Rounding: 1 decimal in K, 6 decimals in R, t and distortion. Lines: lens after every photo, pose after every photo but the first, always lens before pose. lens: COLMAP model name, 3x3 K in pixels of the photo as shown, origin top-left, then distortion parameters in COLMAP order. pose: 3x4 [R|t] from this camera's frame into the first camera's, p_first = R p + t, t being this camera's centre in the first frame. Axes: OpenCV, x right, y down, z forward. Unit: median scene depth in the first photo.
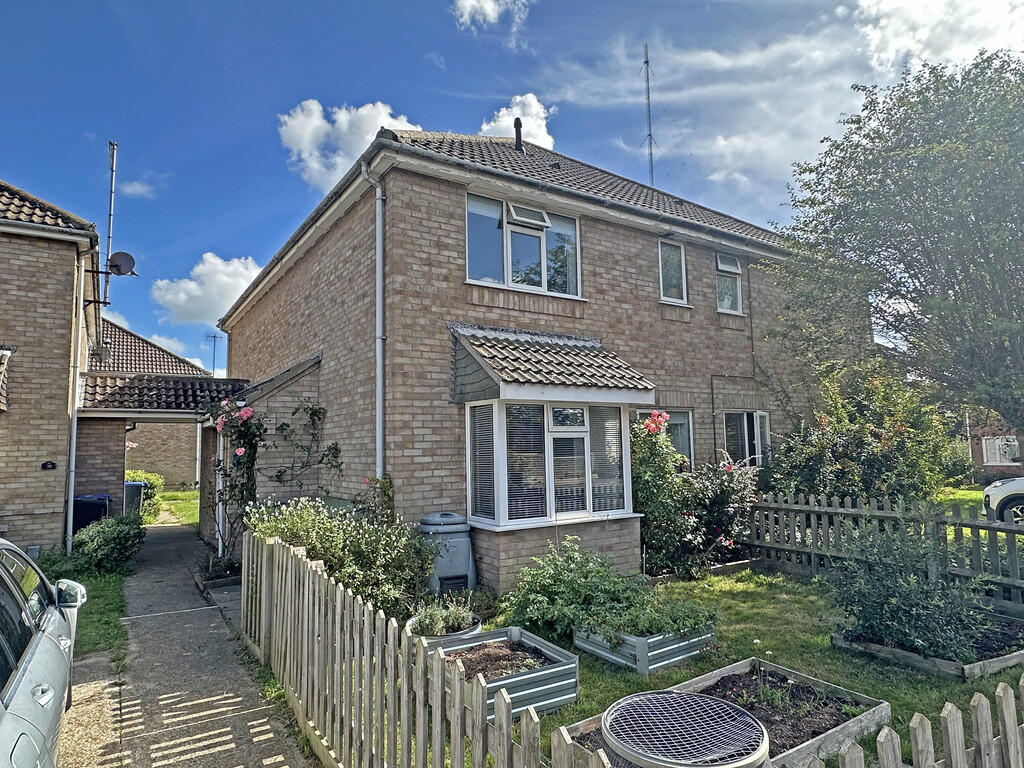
lens RADIAL K [[640.2, 0, 512.0], [0, 640.2, 384.0], [0, 0, 1]] dist [-0.033780, 0.003928]
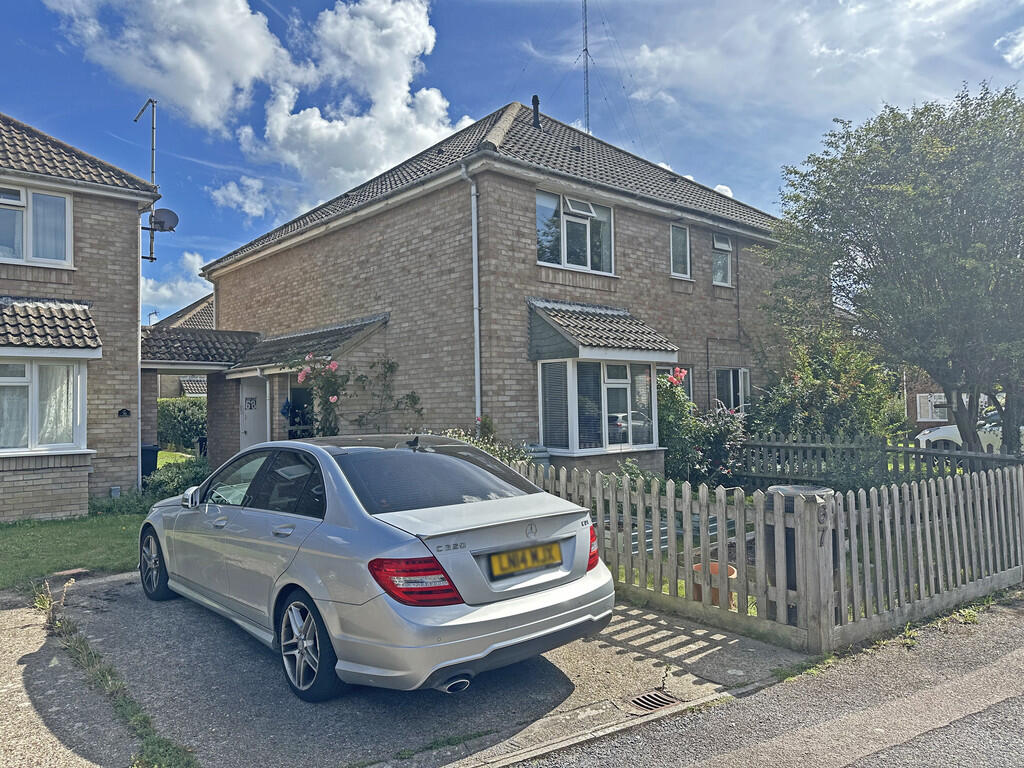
lens RADIAL K [[742.8, 0, 512.0], [0, 742.8, 384.0], [0, 0, 1]] dist [0.035149, -0.004483]
pose [[0.990752, 0.006553, 0.135530, -0.272971], [-0.015927, 0.997545, 0.068196, -0.019840], [-0.134751, -0.069724, 0.988423, -0.387043]]
